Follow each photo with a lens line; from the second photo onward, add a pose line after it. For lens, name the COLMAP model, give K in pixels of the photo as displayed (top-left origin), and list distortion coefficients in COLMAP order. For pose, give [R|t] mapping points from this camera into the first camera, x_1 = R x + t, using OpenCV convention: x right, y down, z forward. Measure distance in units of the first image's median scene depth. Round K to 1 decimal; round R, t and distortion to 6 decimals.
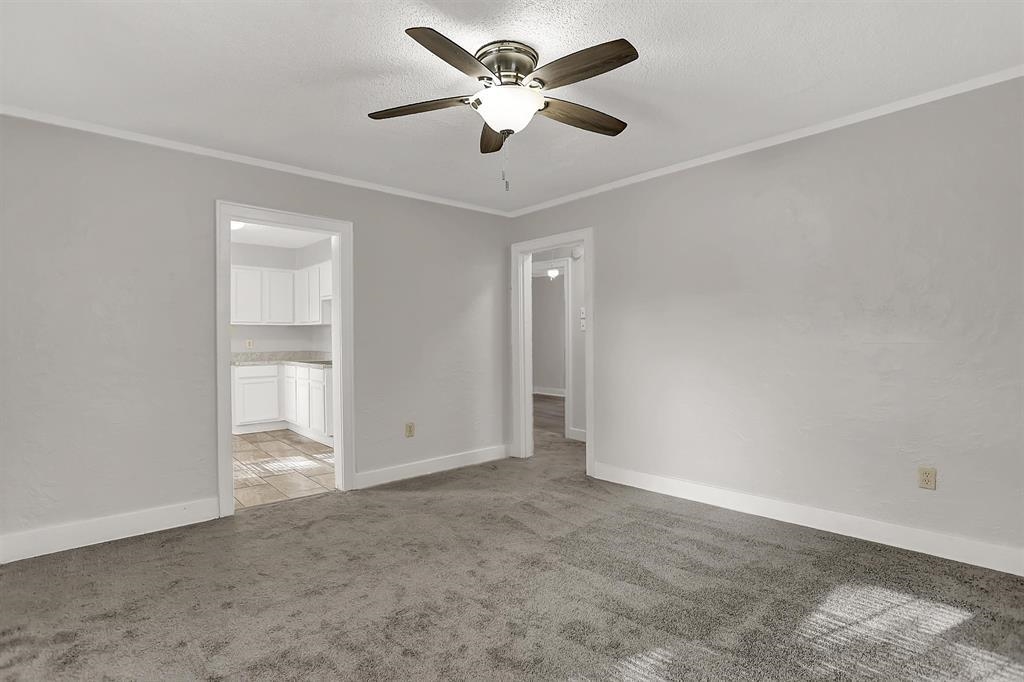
lens RADIAL K [[500.1, 0, 508.8], [0, 500.1, 341.1], [0, 0, 1]] dist [-0.051563, 0.014292]
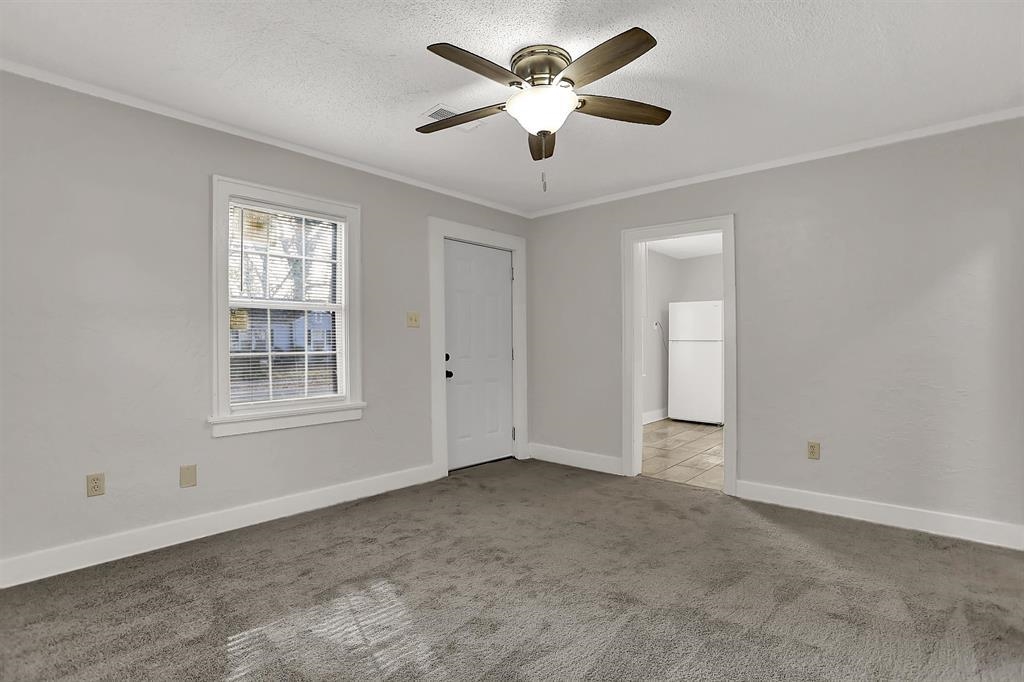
lens RADIAL K [[500.1, 0, 516.3], [0, 500.1, 341.6], [0, 0, 1]] dist [-0.051563, 0.014292]
pose [[0.109400, 0.006561, -0.993976, 0.688170], [0.001598, 0.999976, 0.006777, -0.003586], [0.993997, -0.002330, 0.109387, 0.575158]]
